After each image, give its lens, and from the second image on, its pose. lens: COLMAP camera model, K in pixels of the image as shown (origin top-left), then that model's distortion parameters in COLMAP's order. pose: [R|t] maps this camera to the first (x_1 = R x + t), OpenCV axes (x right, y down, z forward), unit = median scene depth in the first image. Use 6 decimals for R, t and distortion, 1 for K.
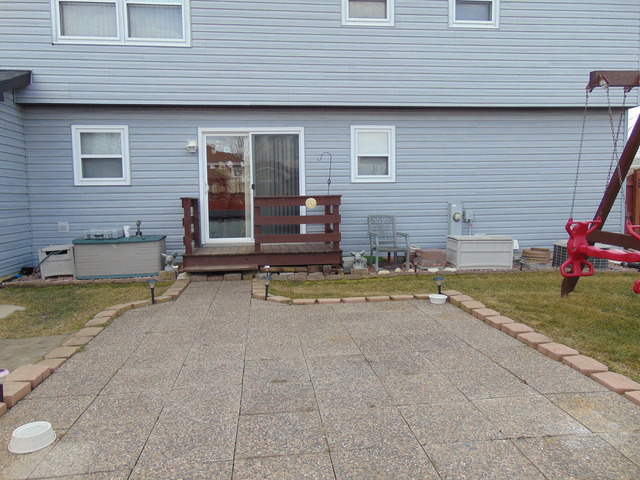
lens RADIAL K [[488.3, 0, 320.0], [0, 488.3, 240.0], [0, 0, 1]] dist [-0.033950, 0.084650]
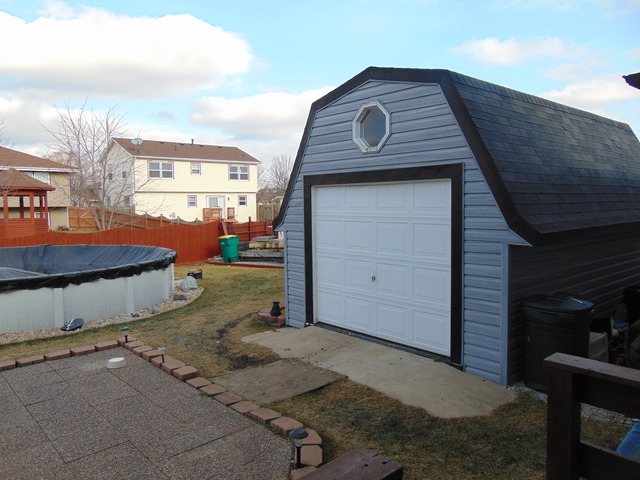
lens RADIAL K [[488.3, 0, 320.0], [0, 488.3, 240.0], [0, 0, 1]] dist [-0.033950, 0.084650]
pose [[-0.816606, 0.065194, -0.573501, -0.063450], [-0.031807, 0.987008, 0.157490, -0.345560], [0.576318, 0.146849, -0.803924, 2.076651]]
